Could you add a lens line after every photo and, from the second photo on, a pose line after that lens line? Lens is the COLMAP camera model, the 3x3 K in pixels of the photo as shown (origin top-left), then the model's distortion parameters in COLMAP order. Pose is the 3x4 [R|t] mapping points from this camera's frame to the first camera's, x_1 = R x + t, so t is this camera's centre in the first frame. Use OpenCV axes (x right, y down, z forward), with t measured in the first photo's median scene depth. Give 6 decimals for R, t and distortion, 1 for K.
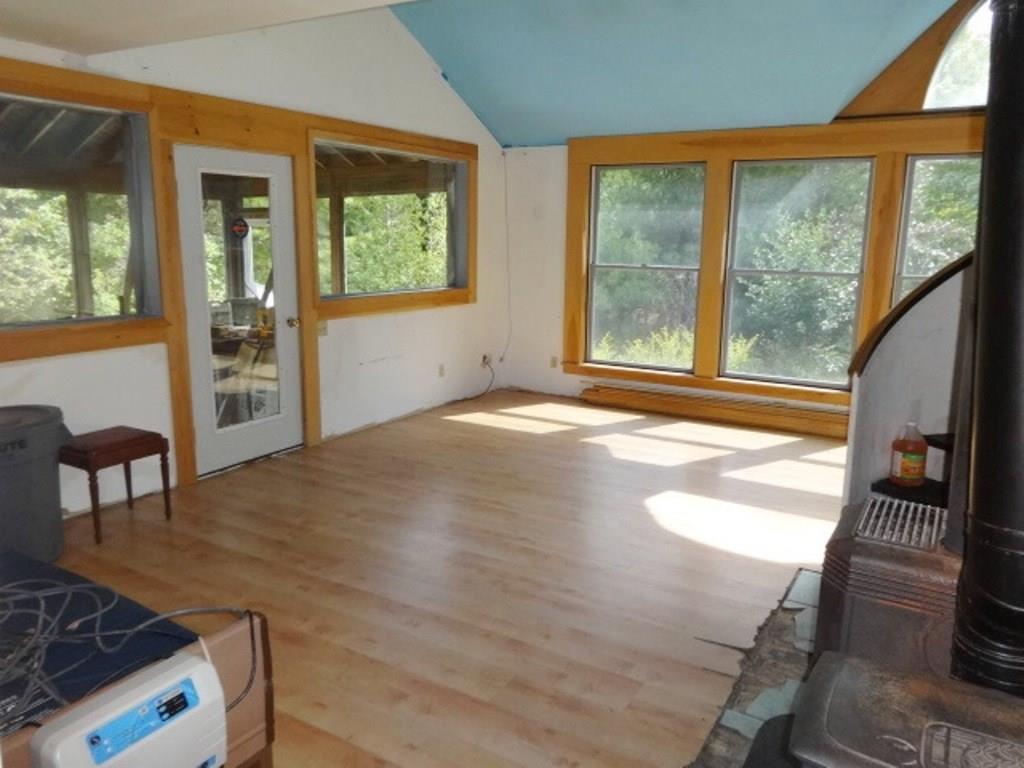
lens RADIAL K [[767.6, 0, 519.6], [0, 767.6, 379.2], [0, 0, 1]] dist [-0.001953, 0.005456]
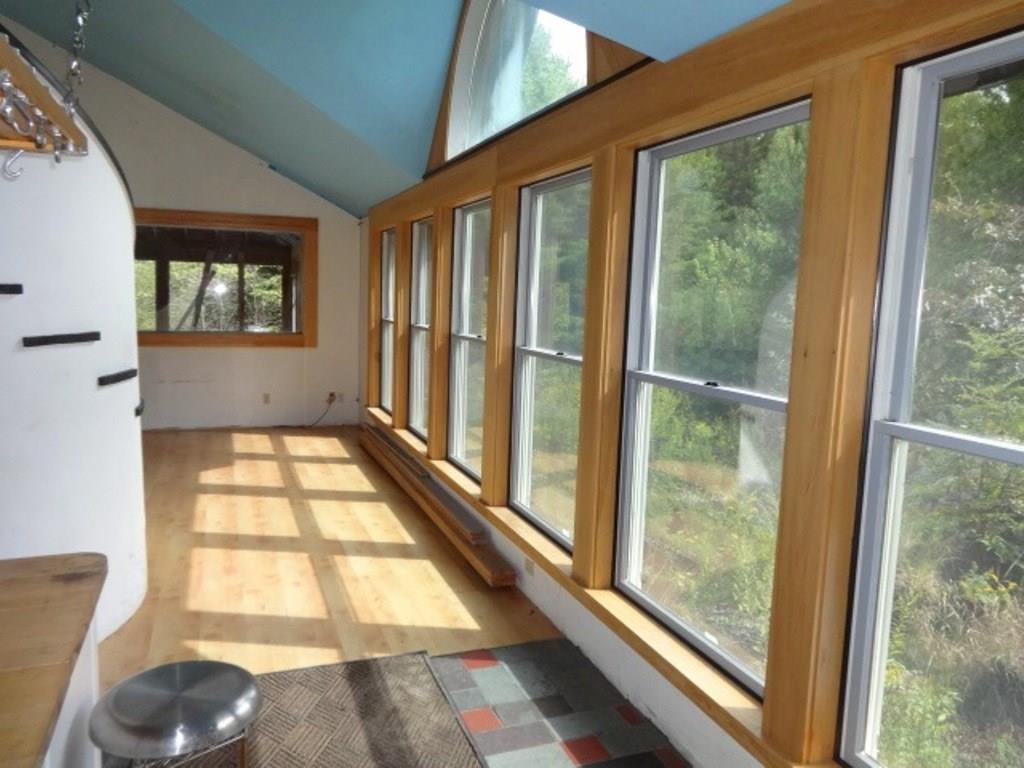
lens RADIAL K [[767.6, 0, 513.9], [0, 767.6, 378.4], [0, 0, 1]] dist [-0.001953, 0.005456]
pose [[0.778353, 0.076386, -0.623163, 1.145719], [-0.129746, 0.990715, -0.040618, -0.053052], [0.614274, 0.112468, 0.781037, 0.318247]]
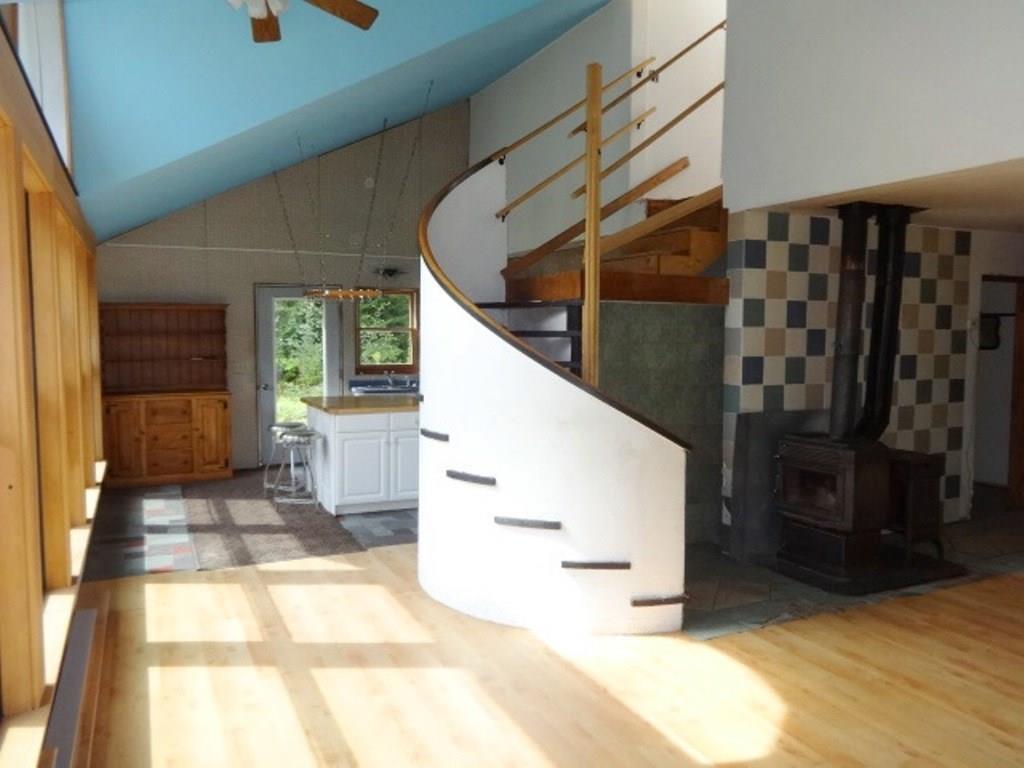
lens RADIAL K [[767.6, 0, 510.4], [0, 767.6, 385.0], [0, 0, 1]] dist [-0.001953, 0.005456]
pose [[-0.830075, -0.060210, 0.554391, 0.007500], [0.086136, 0.968379, 0.234141, -0.230705], [-0.550959, 0.242108, -0.798641, 1.186811]]
